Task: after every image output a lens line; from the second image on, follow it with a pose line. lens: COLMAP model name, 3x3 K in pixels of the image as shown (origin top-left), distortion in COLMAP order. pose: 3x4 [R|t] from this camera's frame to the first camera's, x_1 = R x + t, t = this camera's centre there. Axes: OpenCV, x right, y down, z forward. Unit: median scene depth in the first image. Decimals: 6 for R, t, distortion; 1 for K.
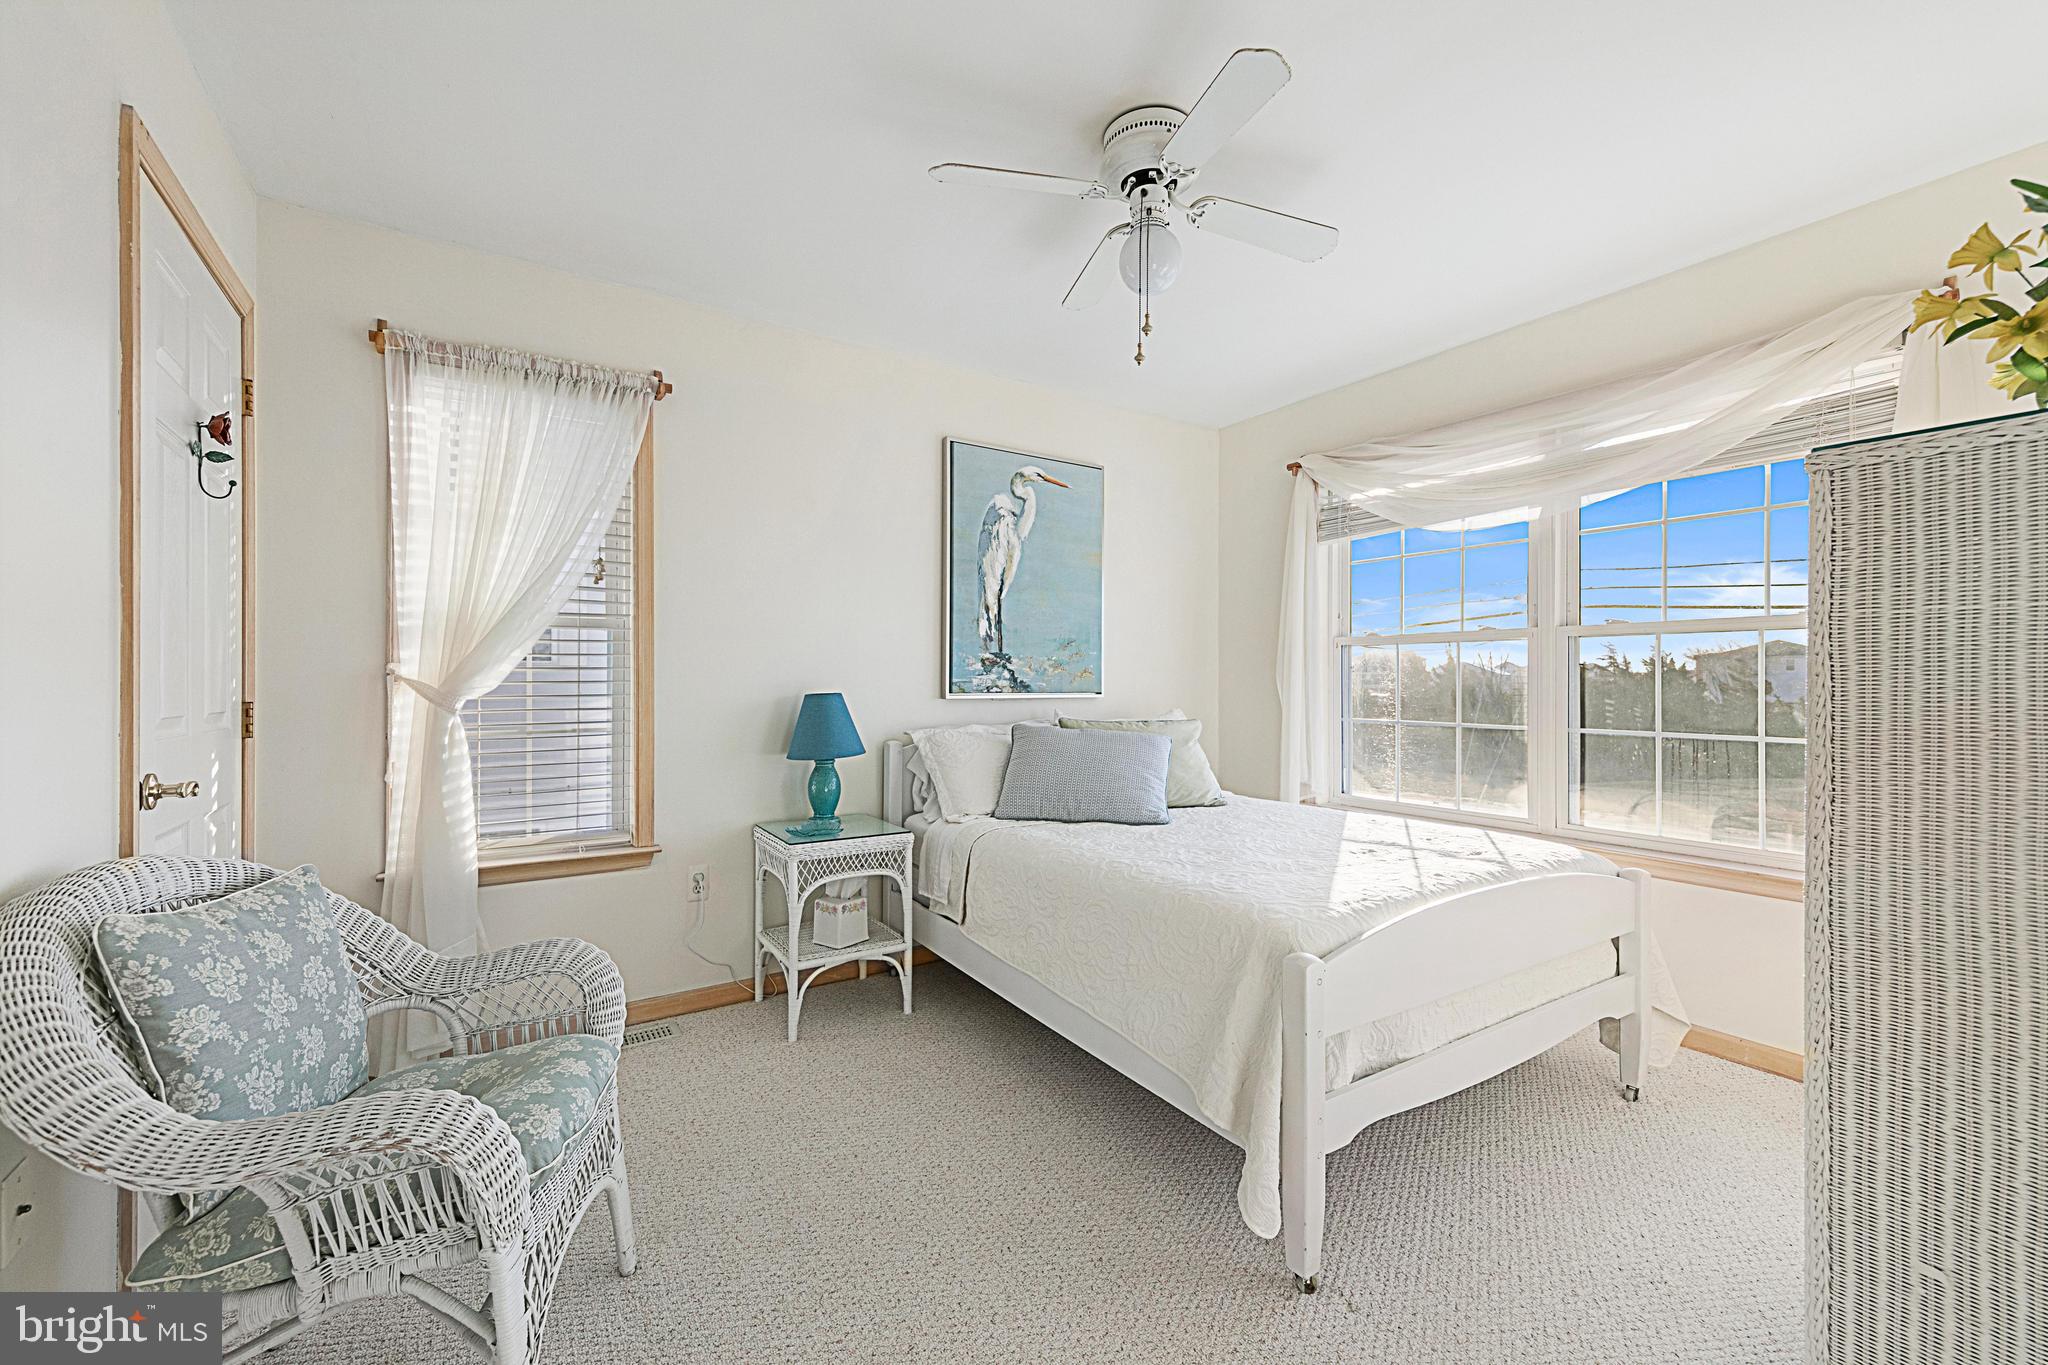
lens RADIAL K [[835.7, 0, 1019.4], [0, 835.7, 684.2], [0, 0, 1]] dist [-0.001923, -0.000254]
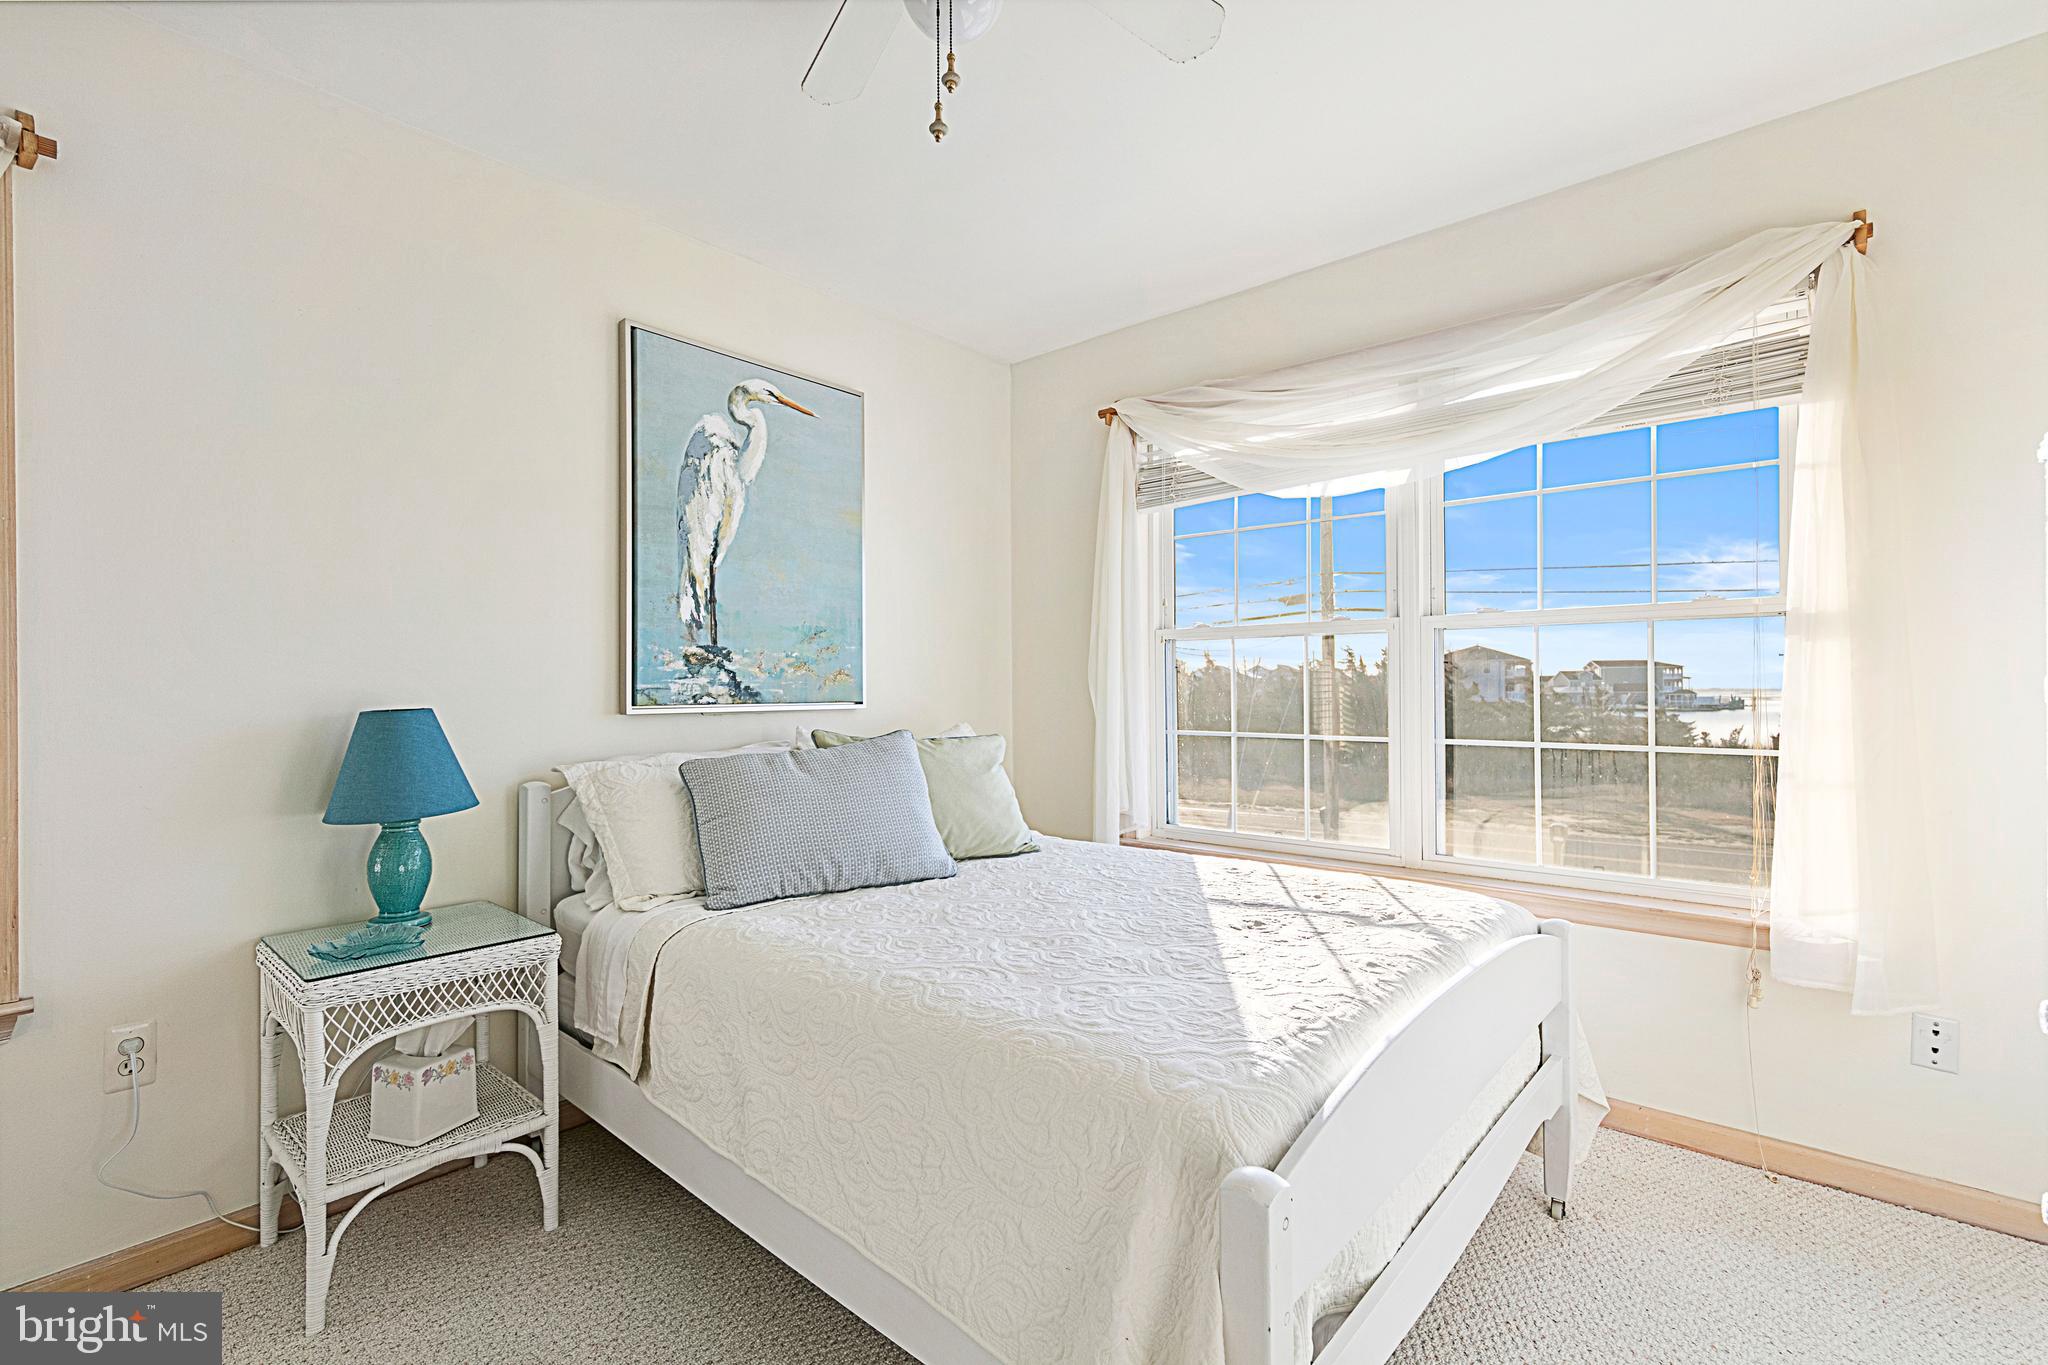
lens RADIAL K [[925.2, 0, 1036.0], [0, 925.2, 685.1], [0, 0, 1]] dist [0.010302, -0.001947]
pose [[0.957594, -0.006538, 0.288047, 0.012876], [0.008124, 0.999958, -0.004311, -0.000048], [-0.288007, 0.006468, 0.957607, 0.232316]]
